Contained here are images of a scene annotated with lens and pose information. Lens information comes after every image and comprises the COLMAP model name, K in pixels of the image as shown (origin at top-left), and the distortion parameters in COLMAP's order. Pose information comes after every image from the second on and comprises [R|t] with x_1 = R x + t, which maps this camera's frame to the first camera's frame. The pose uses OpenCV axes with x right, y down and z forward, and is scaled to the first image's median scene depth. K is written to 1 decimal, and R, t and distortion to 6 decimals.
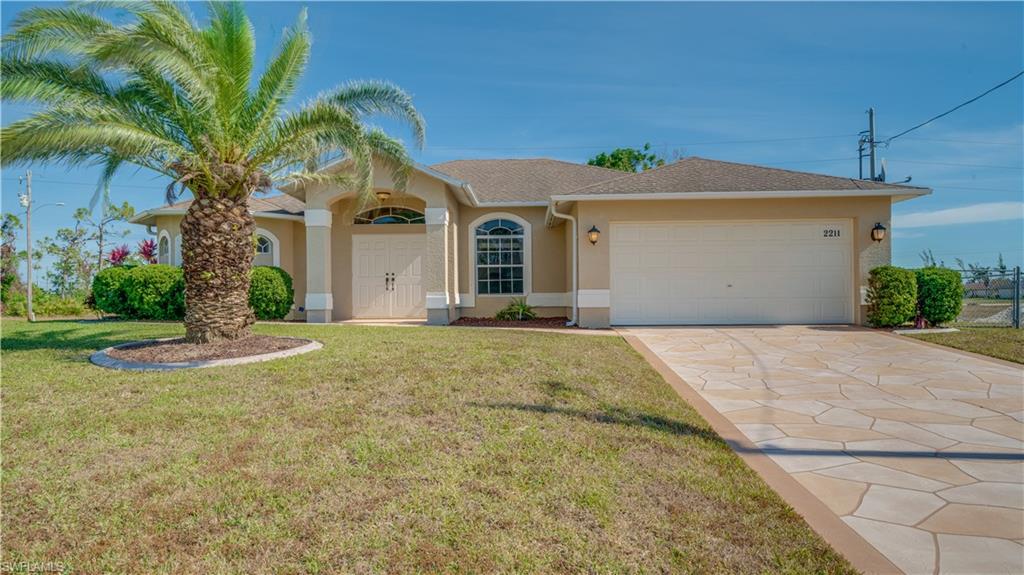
lens RADIAL K [[750.1, 0, 512.1], [0, 750.1, 286.2], [0, 0, 1]] dist [-0.059646, -0.001593]
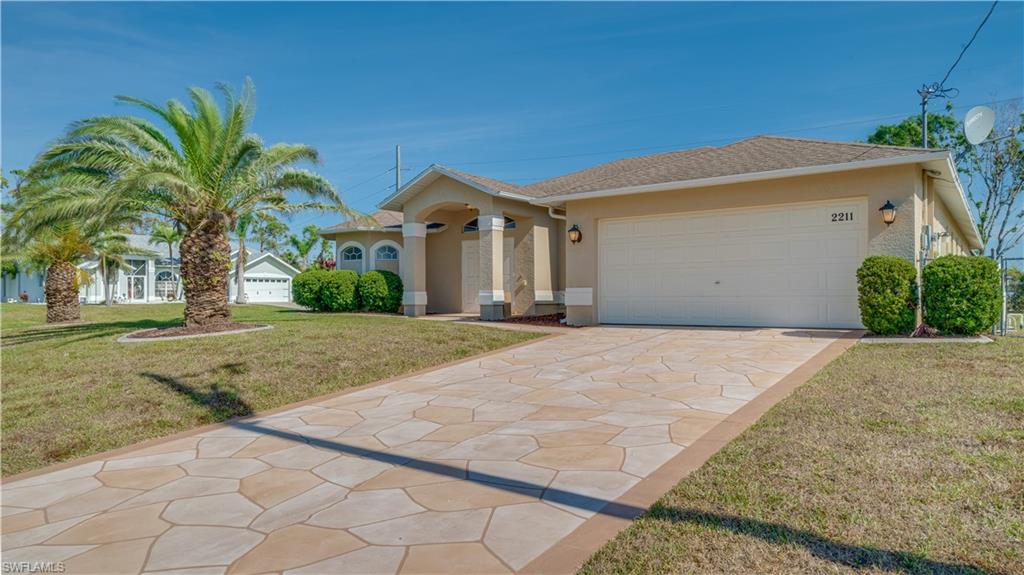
lens RADIAL K [[750.1, 0, 513.4], [0, 750.1, 290.3], [0, 0, 1]] dist [-0.059646, -0.001593]
pose [[0.789113, -0.002086, -0.614244, 0.647054], [0.011416, 0.999871, 0.011270, -0.004410], [0.614142, -0.015906, 0.789035, 0.142271]]
